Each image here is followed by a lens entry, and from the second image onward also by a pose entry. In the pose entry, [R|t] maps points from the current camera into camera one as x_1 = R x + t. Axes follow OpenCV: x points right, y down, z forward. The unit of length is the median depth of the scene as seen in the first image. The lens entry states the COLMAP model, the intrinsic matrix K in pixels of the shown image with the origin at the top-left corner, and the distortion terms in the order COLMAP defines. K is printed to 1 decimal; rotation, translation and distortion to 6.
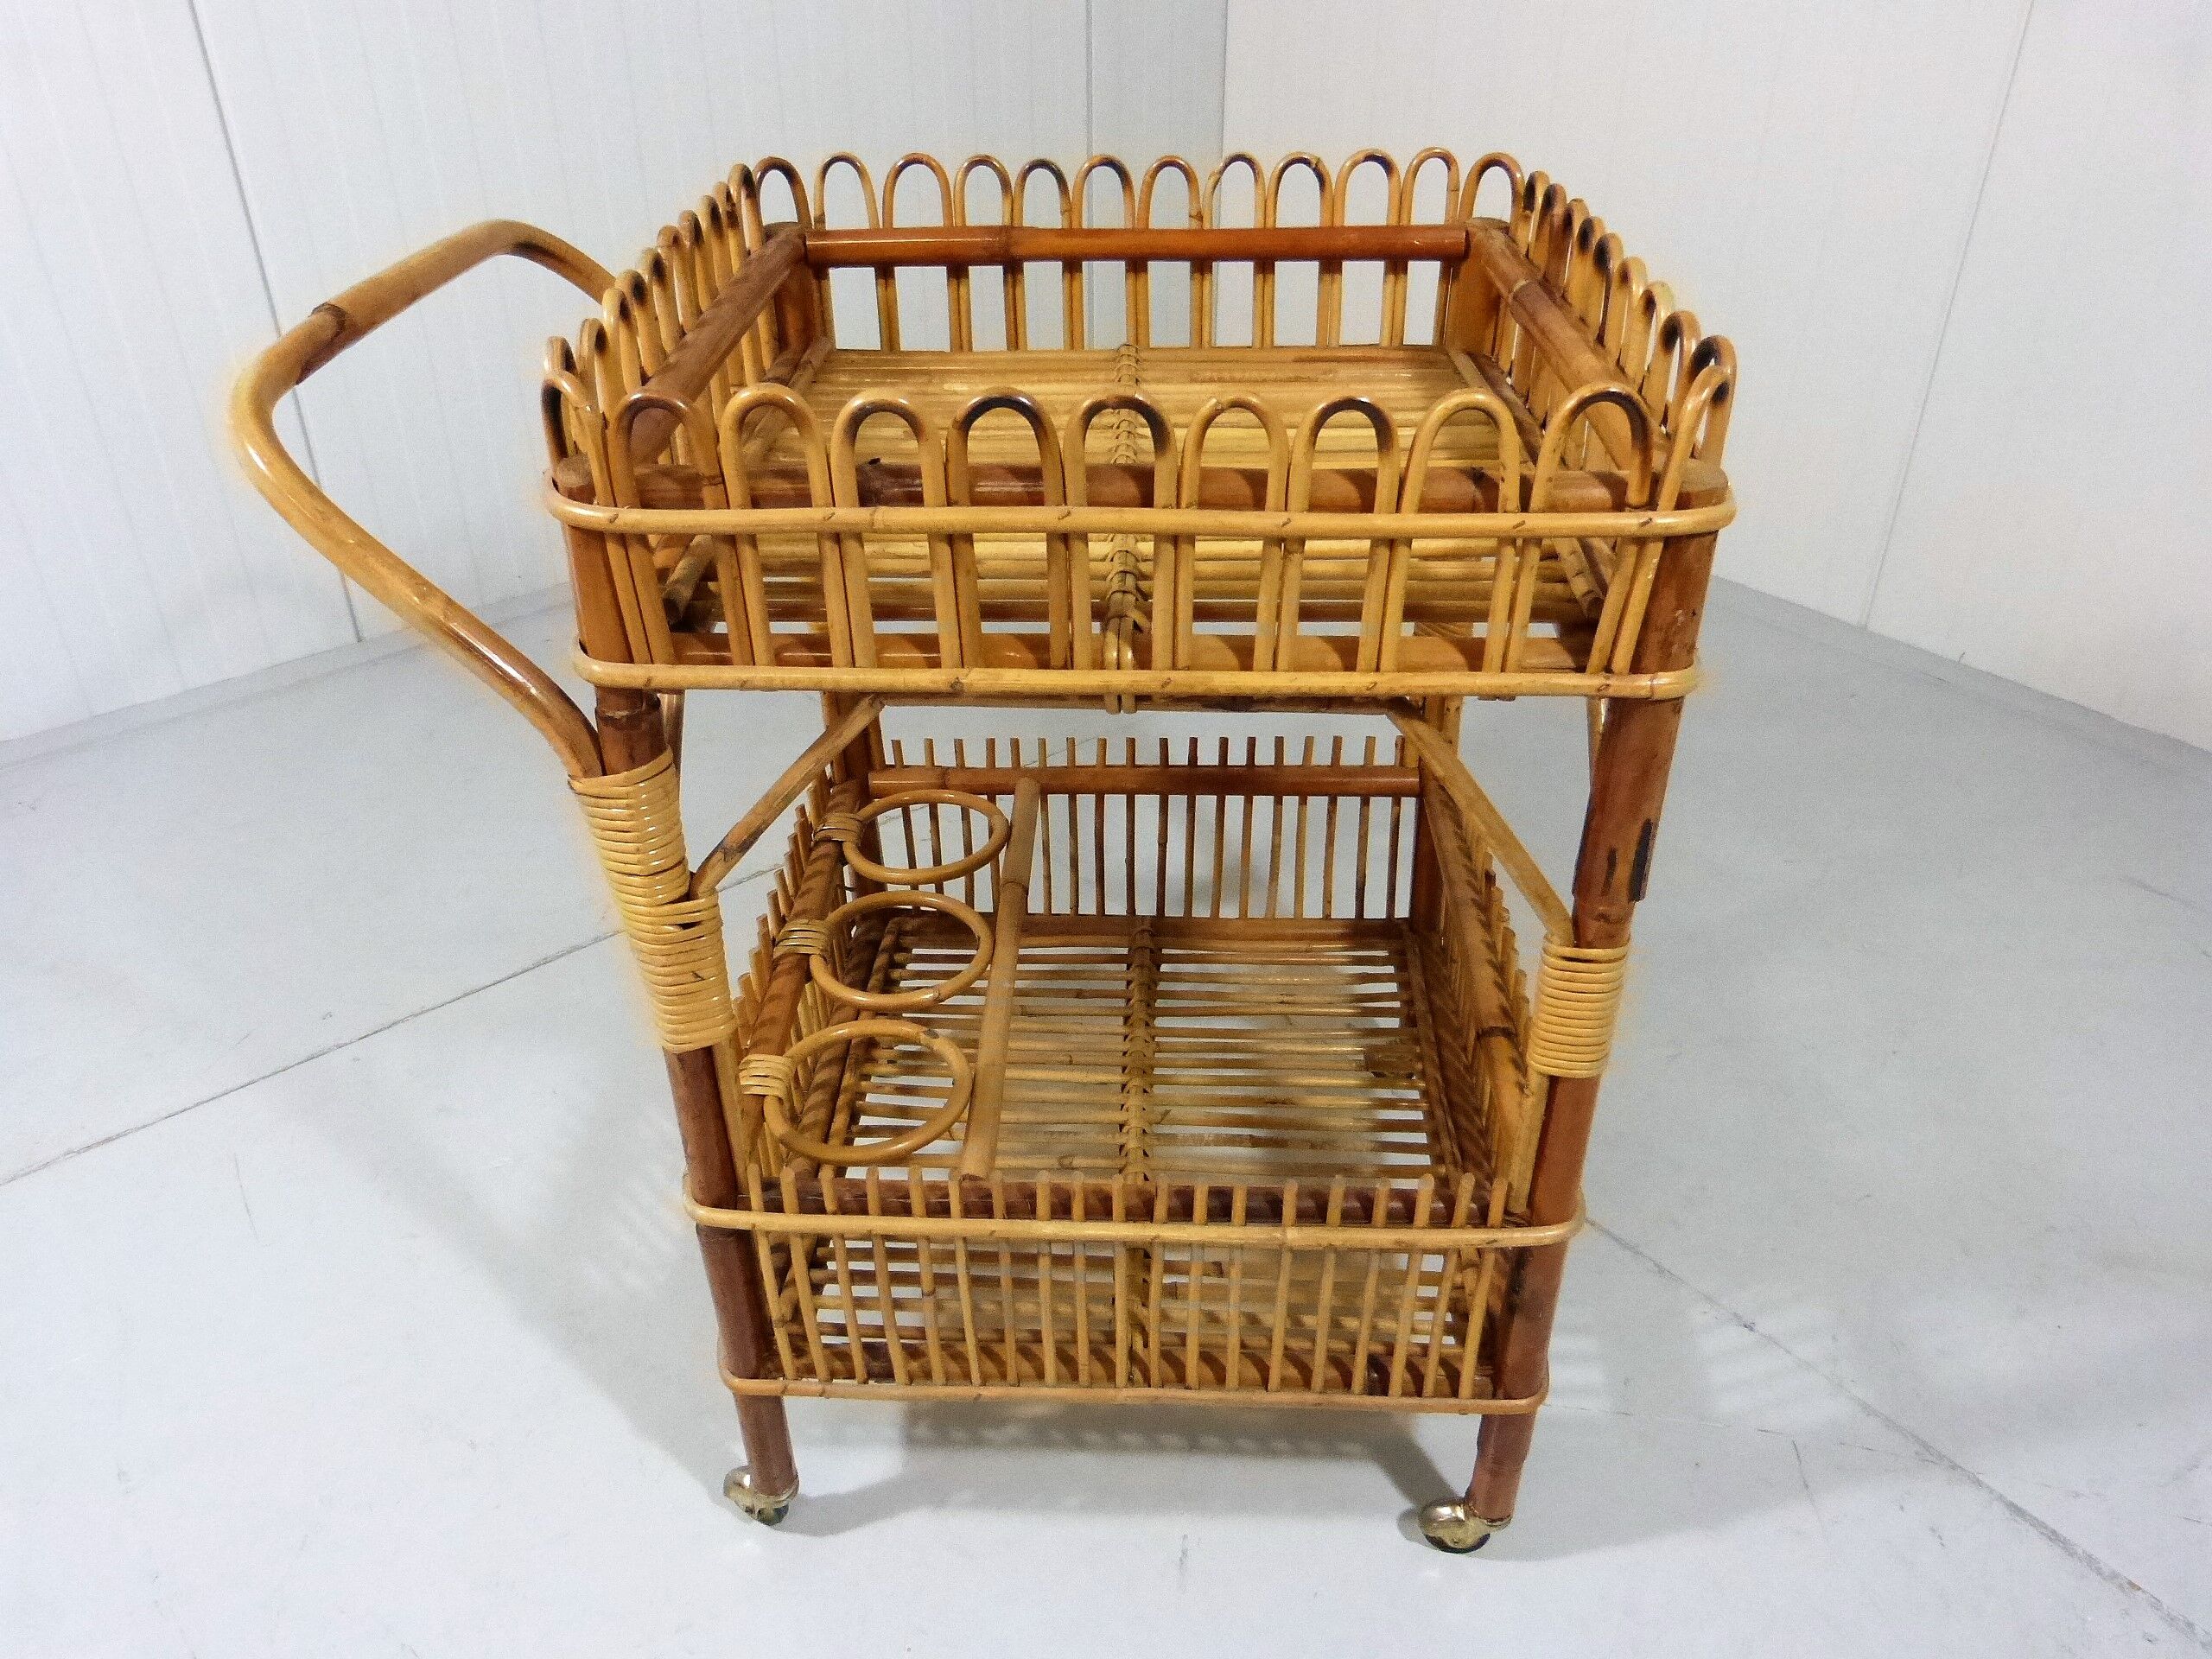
lens RADIAL K [[1650.2, 0, 1106.0], [0, 1650.2, 829.5], [0, 0, 1]] dist [-0.045290, 0.038419]
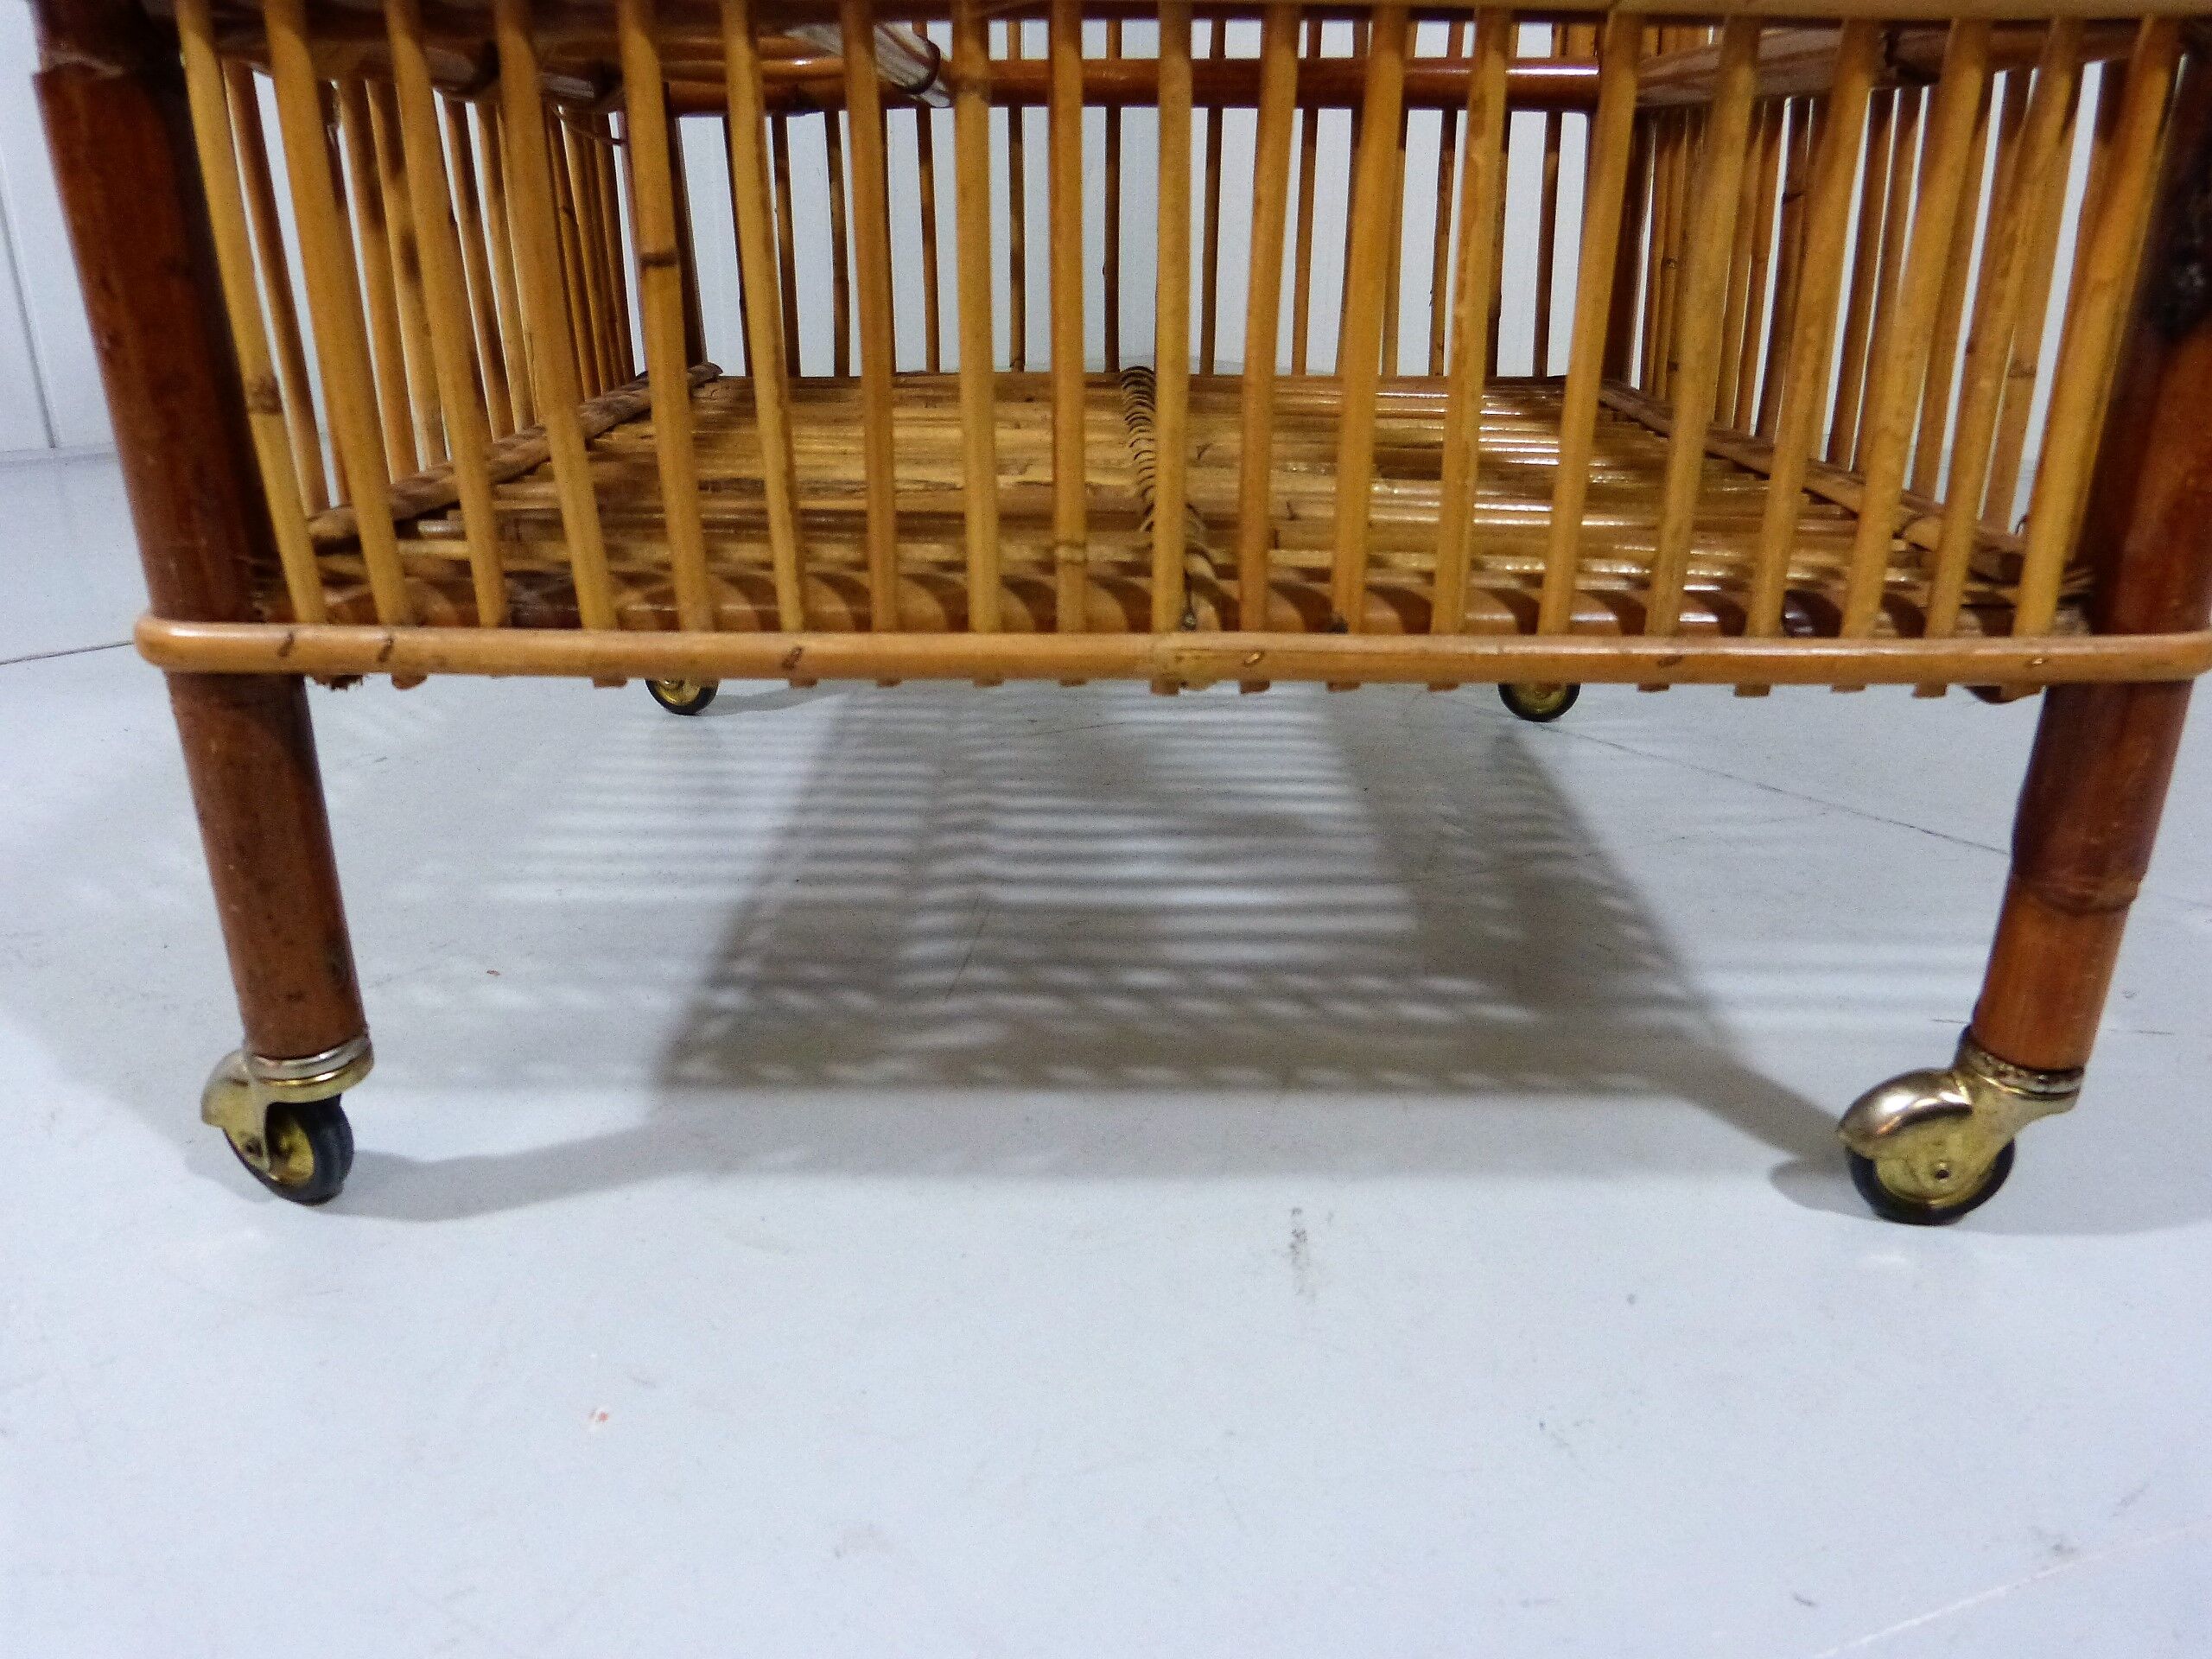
lens RADIAL K [[1650.2, 0, 1106.0], [0, 1650.2, 829.5], [0, 0, 1]] dist [-0.045290, 0.038419]
pose [[0.998743, -0.002365, 0.050069, -0.021259], [0.011646, 0.982500, -0.185899, 0.393988], [-0.048753, 0.186249, 0.981292, 0.537735]]
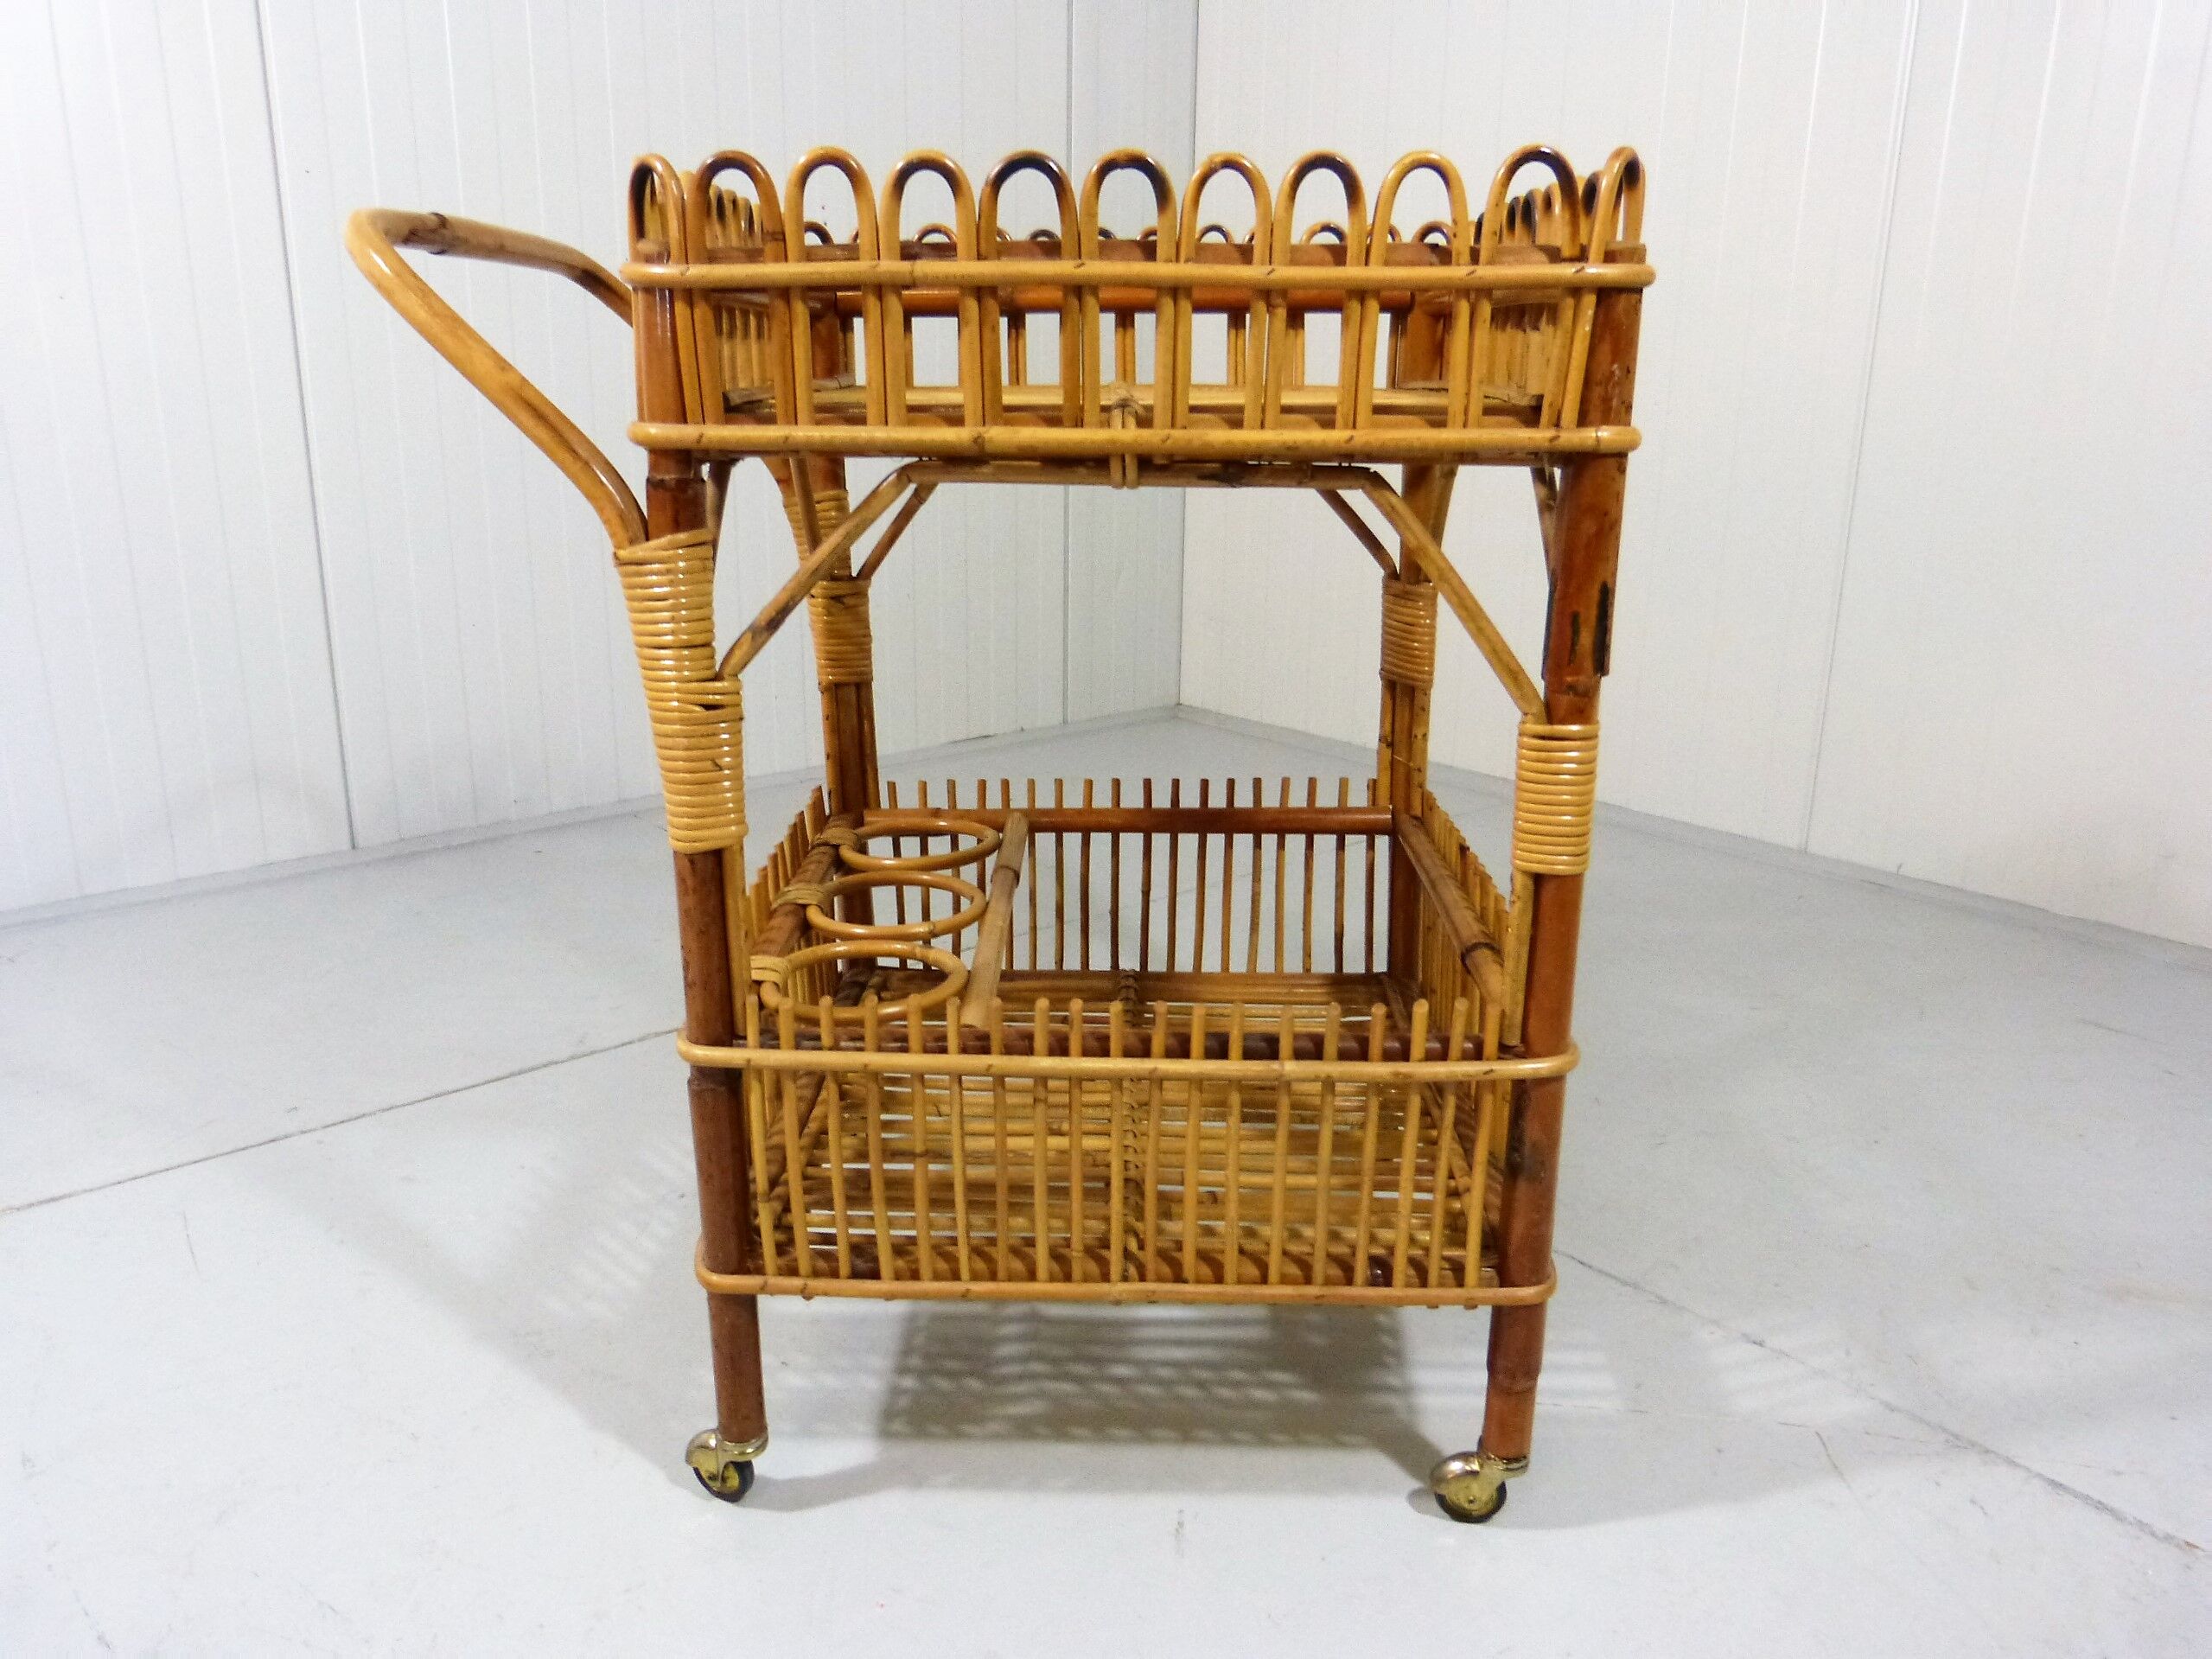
lens RADIAL K [[1650.3, 0, 1106.0], [0, 1650.3, 829.5], [0, 0, 1]] dist [-0.045290, 0.038419]
pose [[0.999686, 0.007251, 0.023996, -0.018541], [-0.000406, 0.961808, -0.273725, 0.299563], [-0.025064, 0.273629, 0.961509, -0.000078]]
